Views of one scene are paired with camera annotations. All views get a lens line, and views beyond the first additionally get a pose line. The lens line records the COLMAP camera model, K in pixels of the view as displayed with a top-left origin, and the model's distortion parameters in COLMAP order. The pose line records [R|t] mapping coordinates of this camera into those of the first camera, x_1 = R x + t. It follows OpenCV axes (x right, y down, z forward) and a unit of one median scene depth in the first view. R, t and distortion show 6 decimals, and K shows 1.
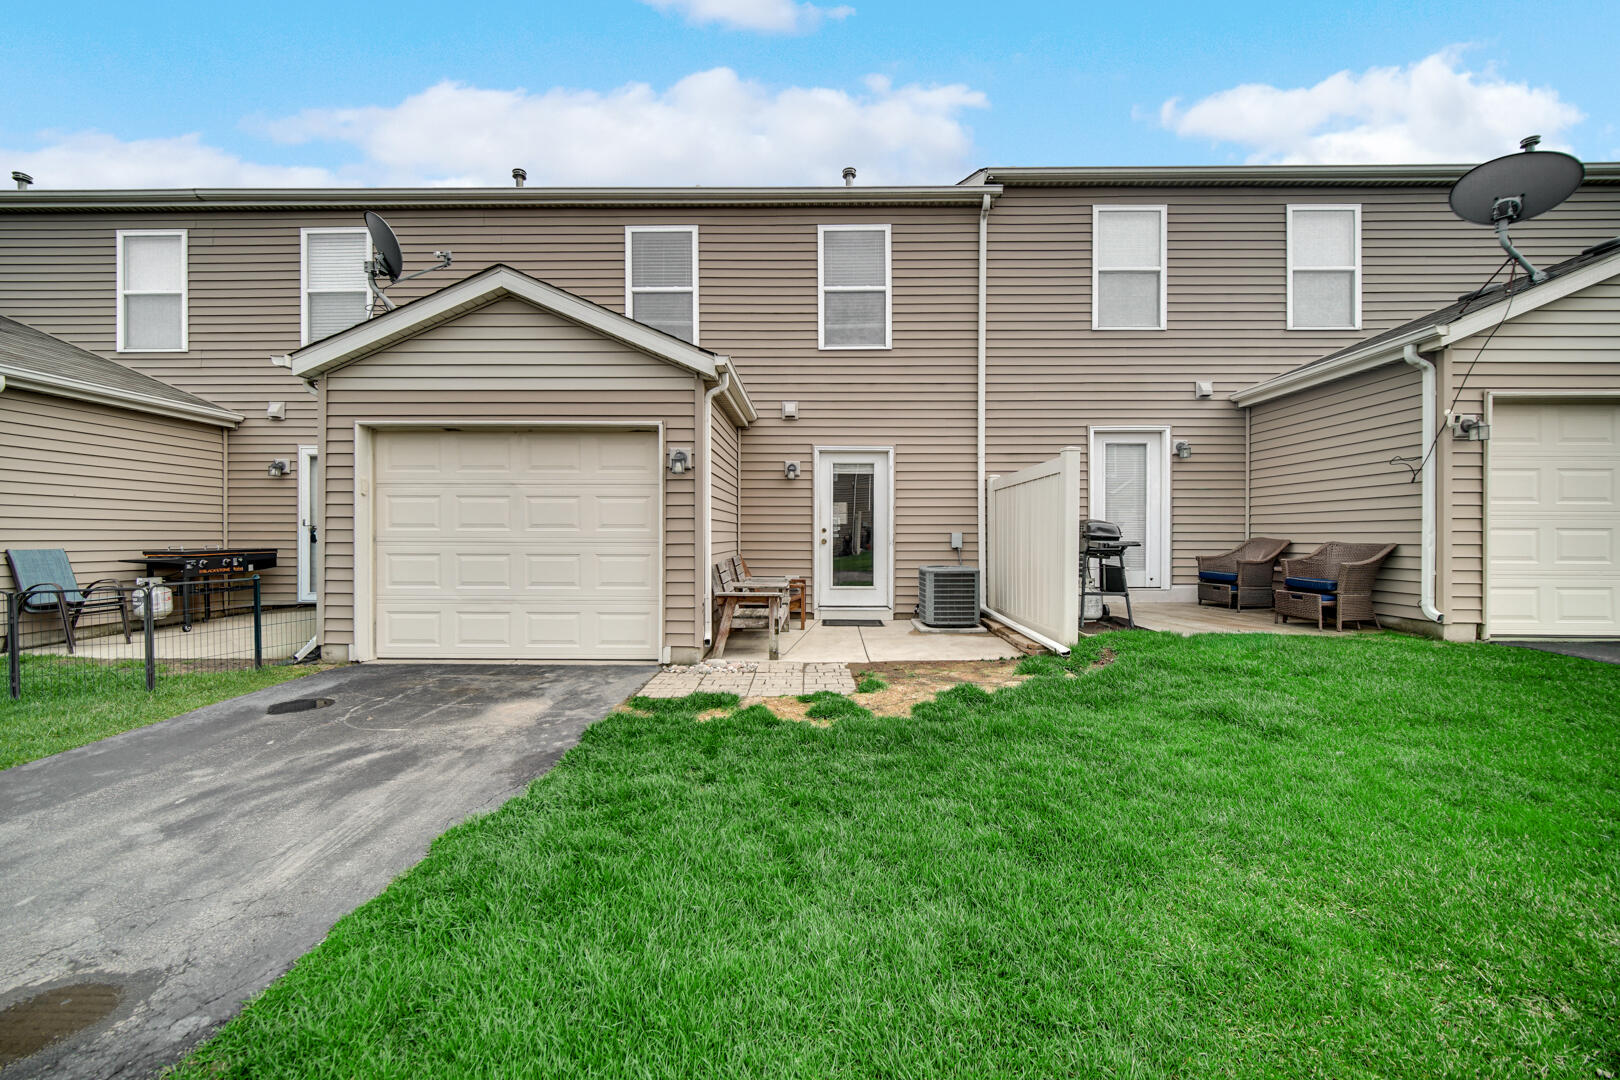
lens RADIAL K [[645.0, 0, 811.6], [0, 645.0, 537.0], [0, 0, 1]] dist [-0.003017, -0.000674]
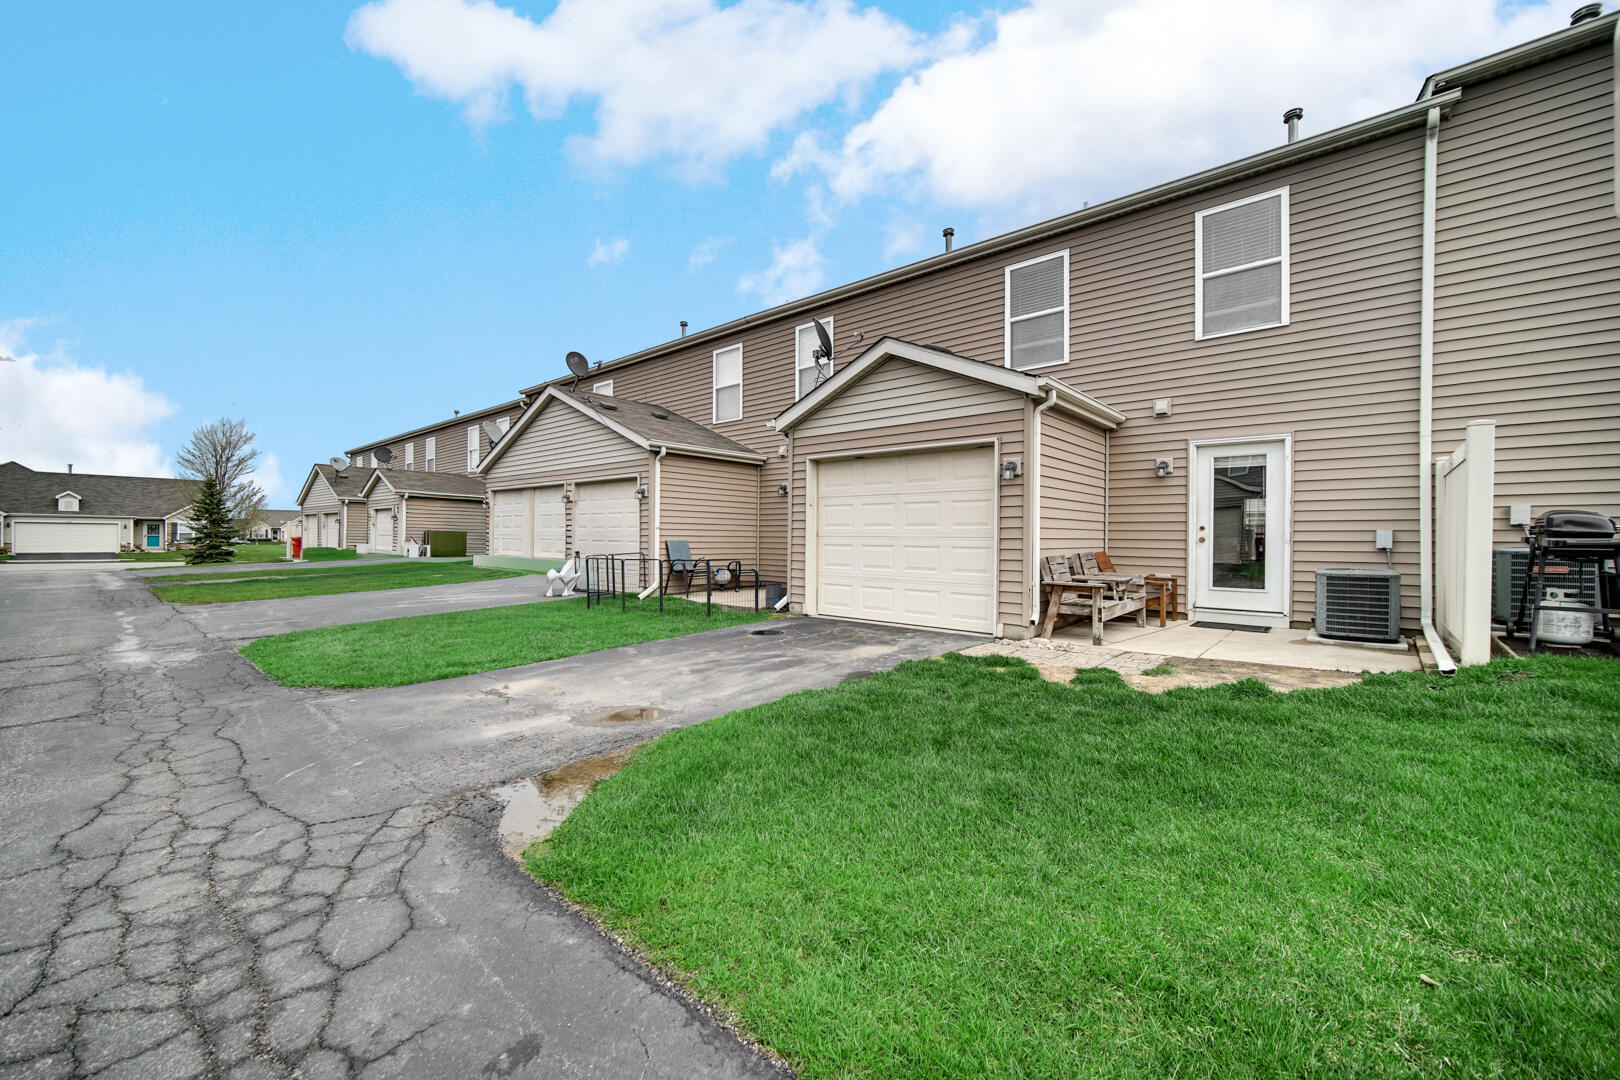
lens RADIAL K [[645.0, 0, 811.9], [0, 645.0, 539.7], [0, 0, 1]] dist [-0.003017, -0.000674]
pose [[0.760103, 0.005402, -0.649781, 0.273233], [-0.006983, 0.999976, 0.000145, 0.014338], [0.649766, 0.004427, 0.760122, -0.141412]]
